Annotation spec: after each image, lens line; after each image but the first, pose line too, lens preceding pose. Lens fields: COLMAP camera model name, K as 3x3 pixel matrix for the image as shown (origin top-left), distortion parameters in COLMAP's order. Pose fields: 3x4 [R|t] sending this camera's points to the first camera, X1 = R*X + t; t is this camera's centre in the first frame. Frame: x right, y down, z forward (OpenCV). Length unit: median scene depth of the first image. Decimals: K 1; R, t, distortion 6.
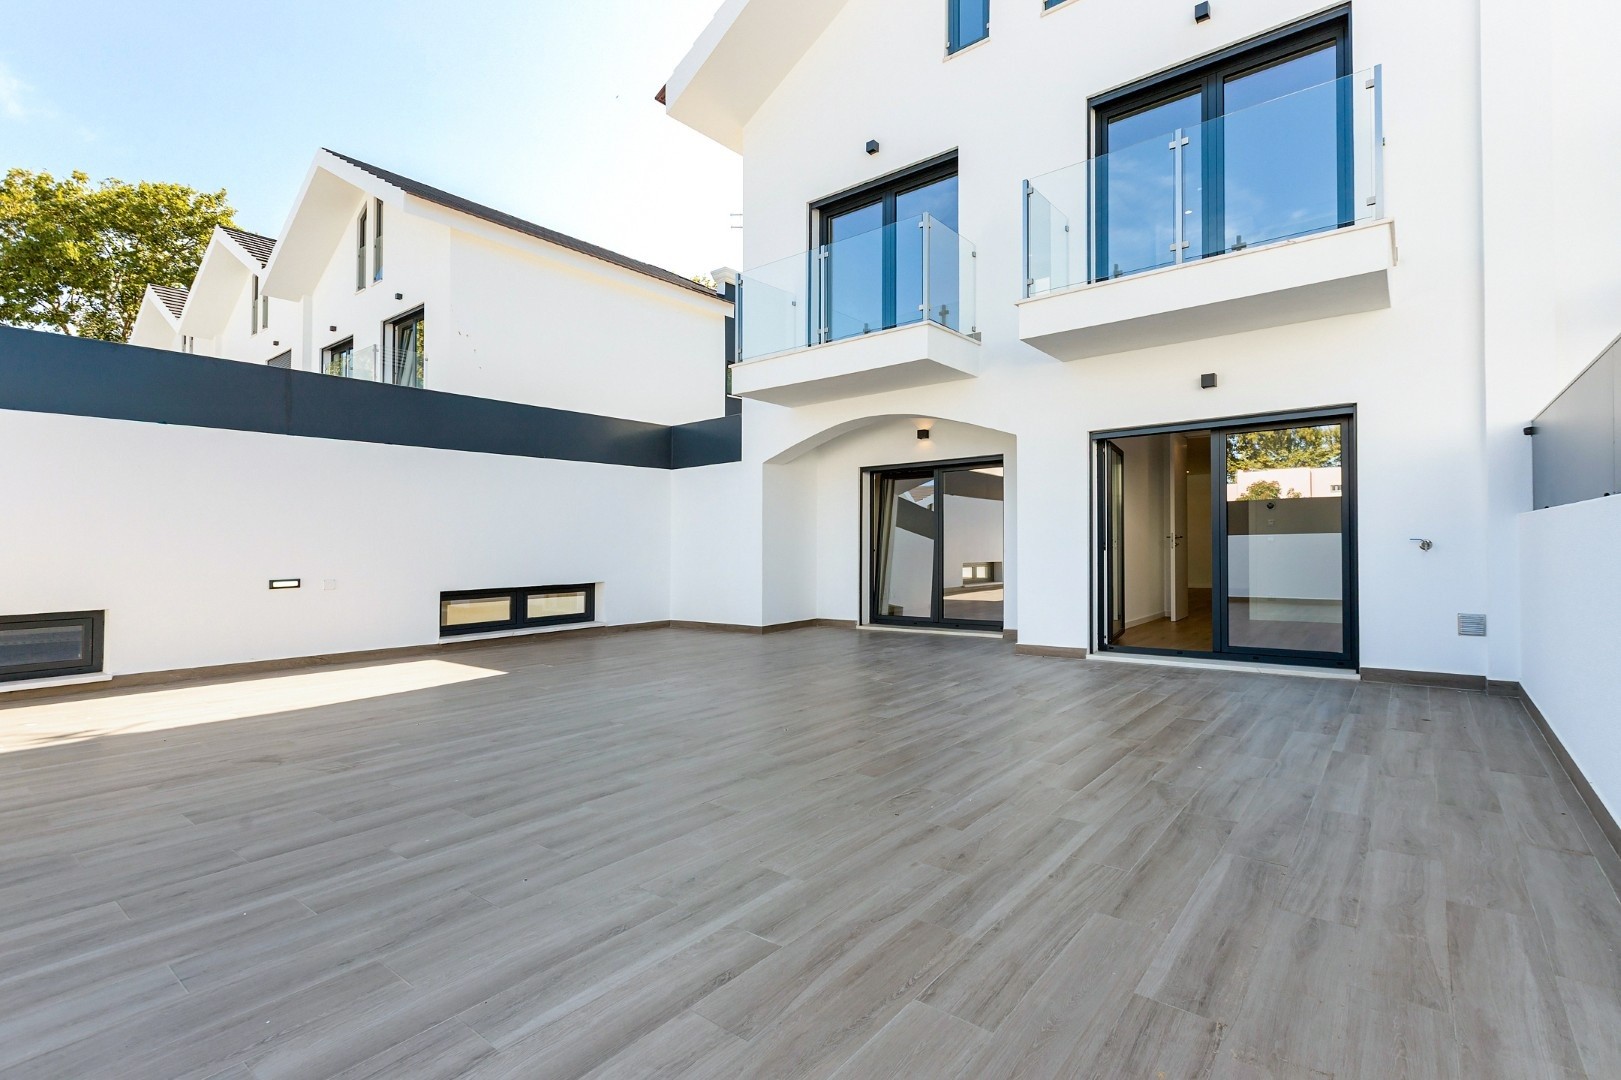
lens RADIAL K [[751.9, 0, 810.5], [0, 751.9, 540.0], [0, 0, 1]] dist [-0.000571, -0.000066]
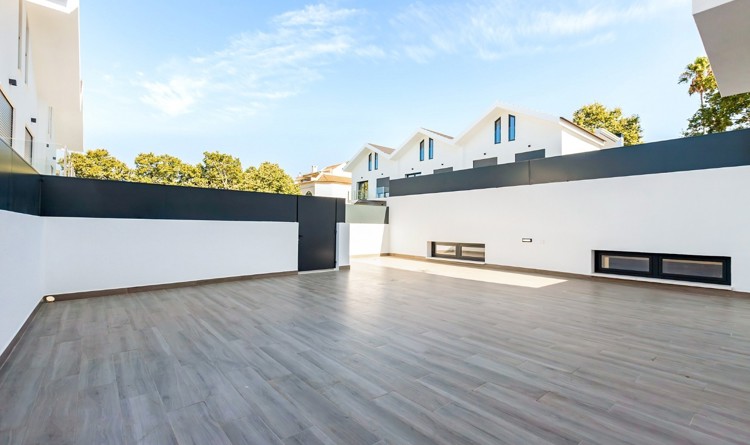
lens RADIAL K [[338.4, 0, 374.4], [0, 338.4, 214.9], [0, 0, 1]] dist [0.000165, 0.000007]
pose [[-0.195345, -0.022110, -0.980485, 1.409205], [0.000943, 0.999741, -0.022732, -0.008606], [0.980734, -0.005365, -0.195274, 1.739618]]
